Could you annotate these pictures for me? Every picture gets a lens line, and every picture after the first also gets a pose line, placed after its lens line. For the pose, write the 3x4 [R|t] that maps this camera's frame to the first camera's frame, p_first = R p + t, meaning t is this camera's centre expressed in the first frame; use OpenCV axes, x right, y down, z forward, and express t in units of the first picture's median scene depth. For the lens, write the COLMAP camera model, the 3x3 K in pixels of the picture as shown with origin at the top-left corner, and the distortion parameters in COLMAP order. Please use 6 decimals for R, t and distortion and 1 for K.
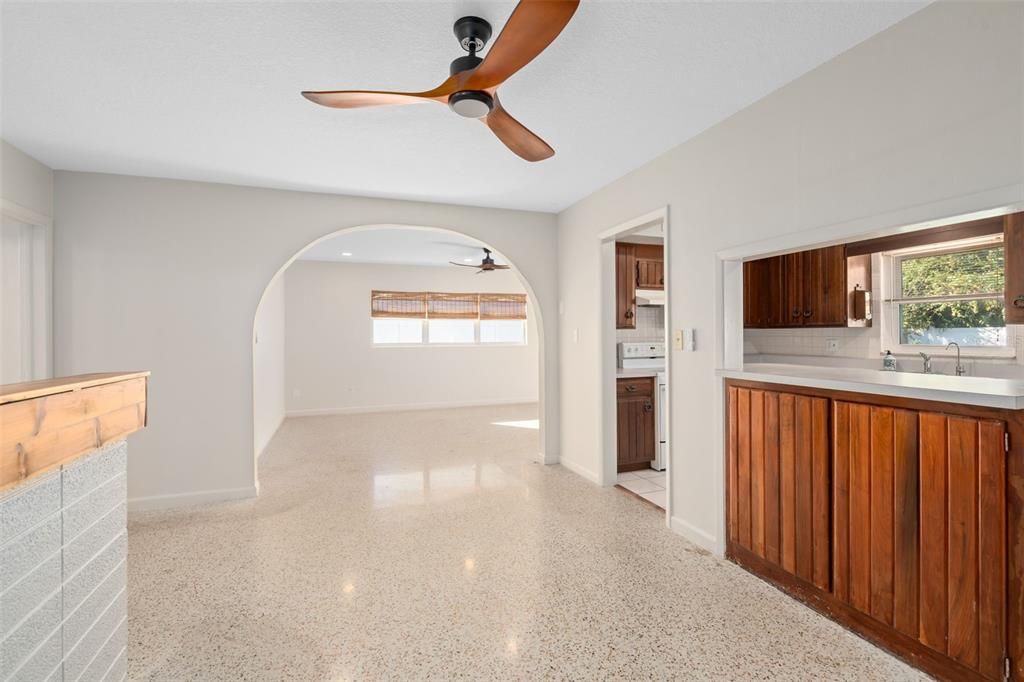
lens RADIAL K [[473.0, 0, 499.6], [0, 473.0, 332.6], [0, 0, 1]] dist [0.003994, -0.000313]
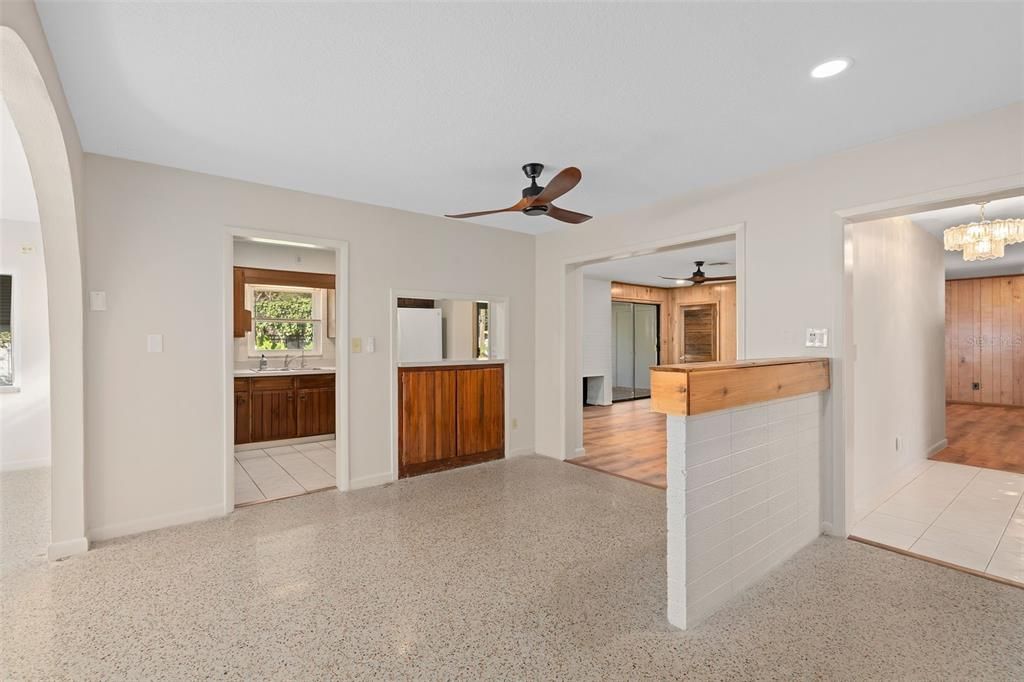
lens RADIAL K [[473.0, 0, 528.2], [0, 473.0, 344.2], [0, 0, 1]] dist [0.003994, -0.000313]
pose [[-0.366916, 0.002968, 0.930249, -1.196390], [0.004320, 0.999990, -0.001487, 0.018691], [-0.930244, 0.003473, -0.366925, 1.184197]]
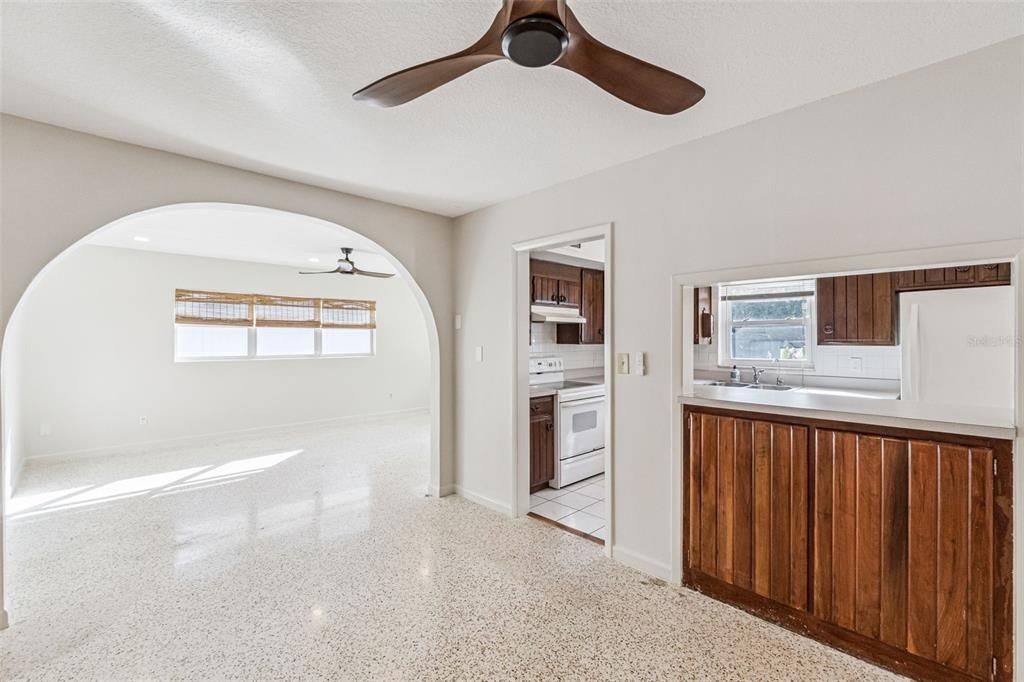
lens RADIAL K [[450.6, 0, 505.4], [0, 450.6, 338.4], [0, 0, 1]] dist [-0.004129, 0.001326]
pose [[0.907046, 0.004863, 0.421004, -0.259805], [-0.006810, 0.999972, 0.003121, -0.042078], [-0.420977, -0.005697, 0.907053, 0.305088]]
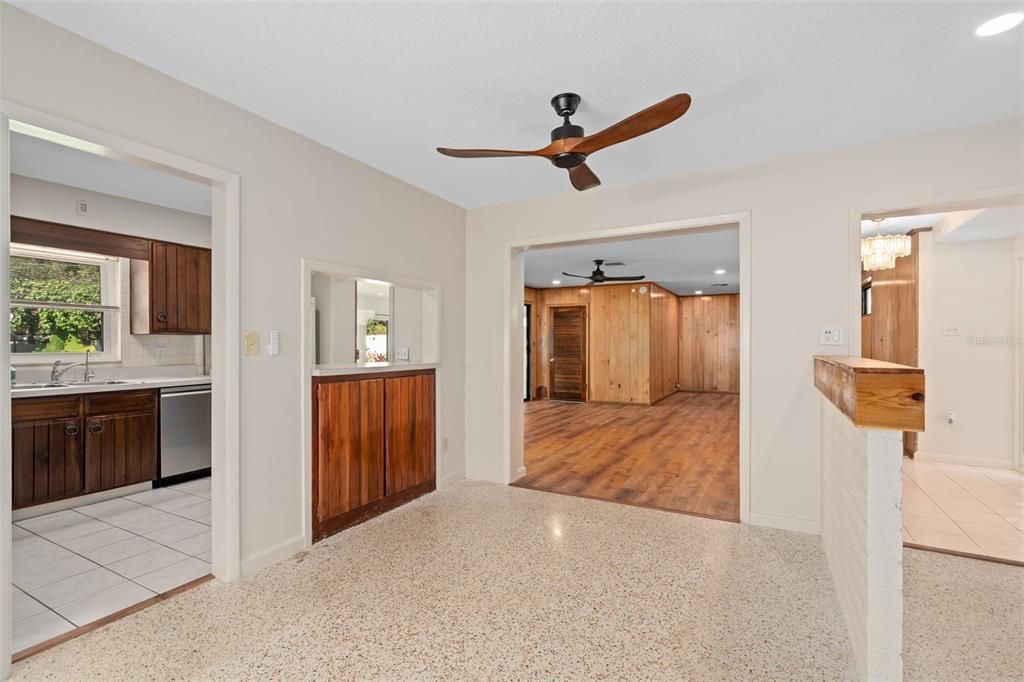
lens RADIAL K [[473.0, 0, 527.5], [0, 473.0, 347.4], [0, 0, 1]] dist [0.003994, -0.000313]
pose [[-0.700651, 0.004222, 0.713491, -0.645687], [0.005669, 0.999984, -0.000351, 0.029421], [-0.713481, 0.003799, -0.700664, 1.411796]]
